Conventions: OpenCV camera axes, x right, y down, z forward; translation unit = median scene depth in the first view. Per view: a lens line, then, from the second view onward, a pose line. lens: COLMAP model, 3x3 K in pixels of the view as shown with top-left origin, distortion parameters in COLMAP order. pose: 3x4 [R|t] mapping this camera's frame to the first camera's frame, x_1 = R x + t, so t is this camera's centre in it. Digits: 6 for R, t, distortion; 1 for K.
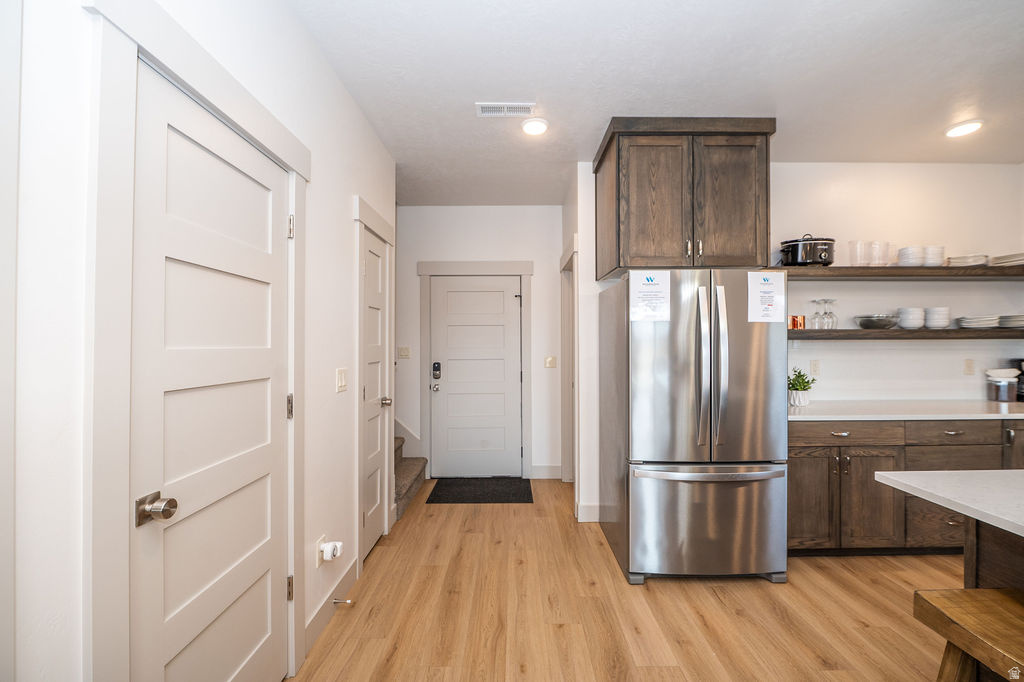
lens RADIAL K [[409.0, 0, 514.7], [0, 409.0, 338.0], [0, 0, 1]] dist [-0.008646, -0.000327]
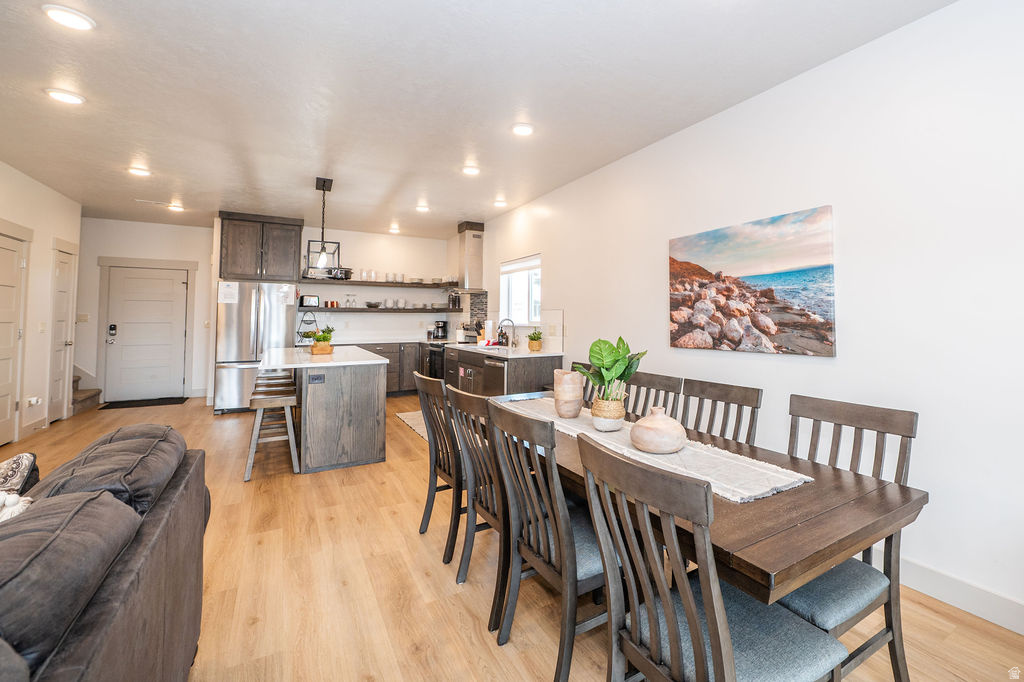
lens RADIAL K [[451.3, 0, 577.2], [0, 451.3, 300.4], [0, 0, 1]] dist [-0.012621, -0.000604]
pose [[0.839442, 0.027300, 0.542763, 0.541218], [-0.013355, 0.999472, -0.029616, -0.005473], [-0.543285, 0.017612, 0.839364, -2.005868]]
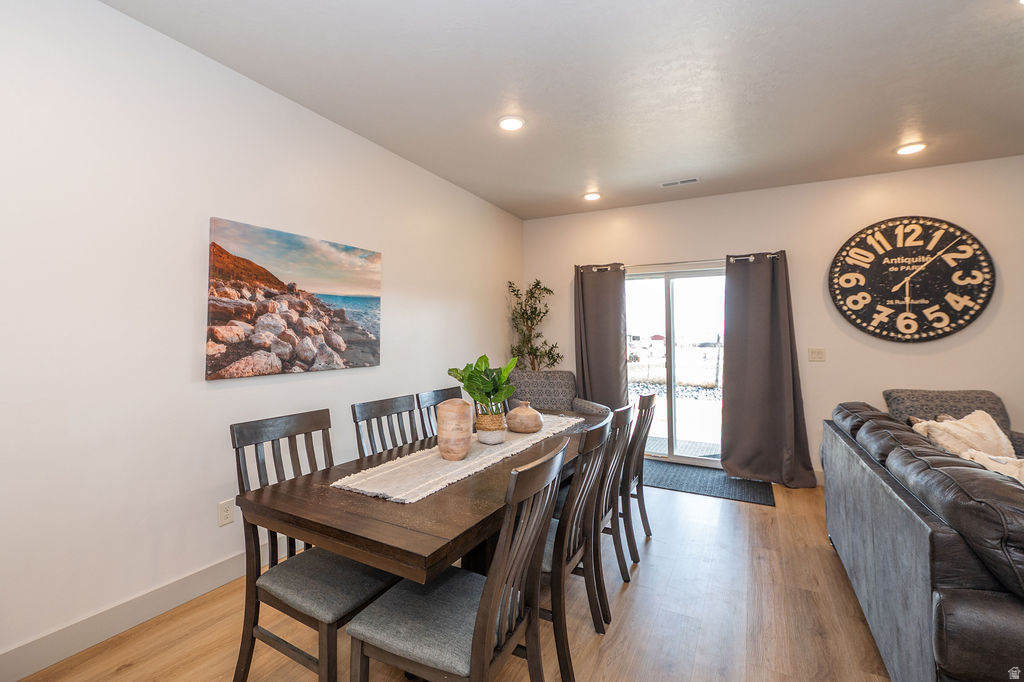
lens RADIAL K [[454.9, 0, 482.7], [0, 454.9, 307.7], [0, 0, 1]] dist [-0.012039, -0.000581]
pose [[-0.861290, 0.029562, 0.507253, 0.594184], [-0.011381, 0.996933, -0.077423, 0.010703], [-0.507986, -0.072457, -0.858312, -0.548861]]
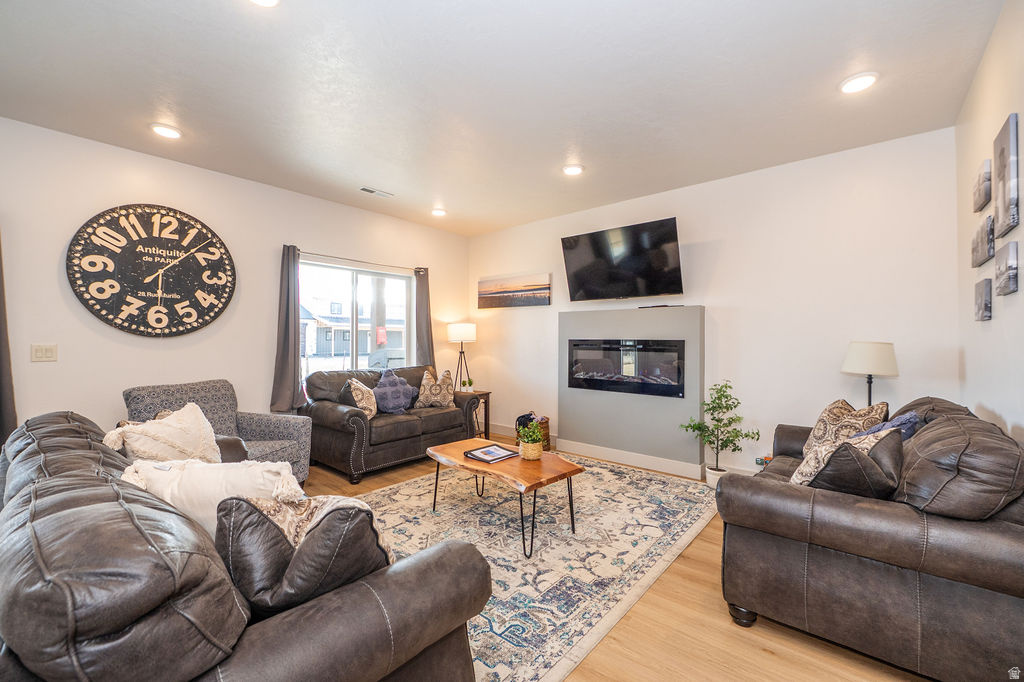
lens RADIAL K [[425.3, 0, 512.0], [0, 425.3, 341.0], [0, 0, 1]] dist [-0.005321, -0.000276]
pose [[-0.655031, -0.000023, -0.755602, 0.431085], [0.007510, 0.999950, -0.006541, 0.023539], [0.755565, -0.009959, -0.654998, -0.793325]]
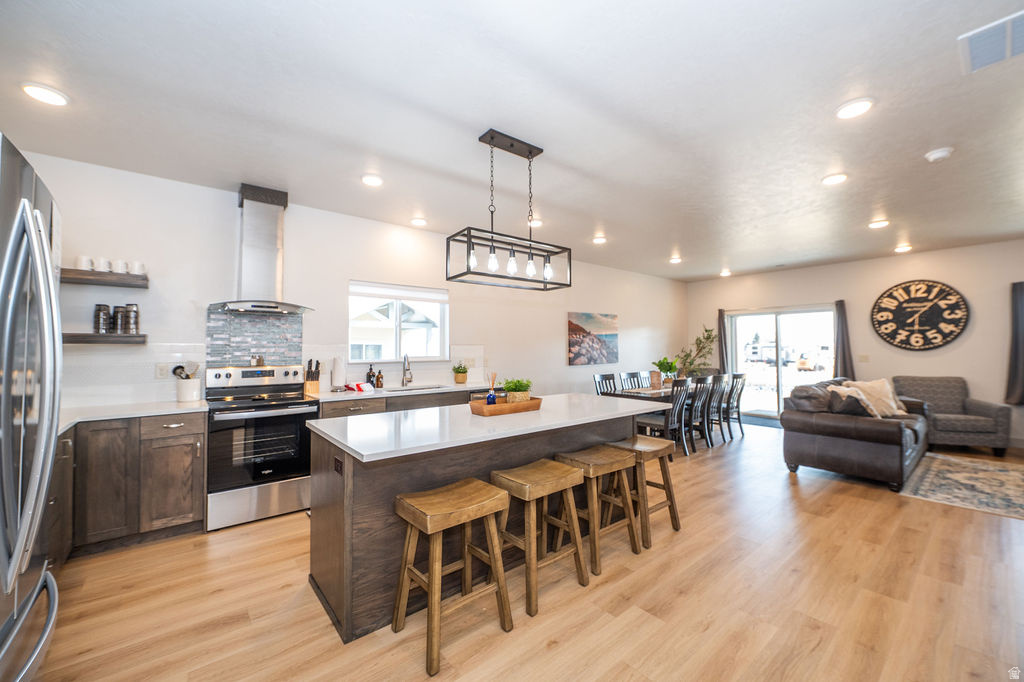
lens RADIAL K [[406.9, 0, 514.7], [0, 406.9, 336.4], [0, 0, 1]] dist [-0.002142, -0.000215]
pose [[-0.637587, 0.030759, 0.769764, -0.156273], [-0.004064, 0.999054, -0.043287, 0.022091], [-0.770367, -0.030728, -0.636859, 0.756046]]
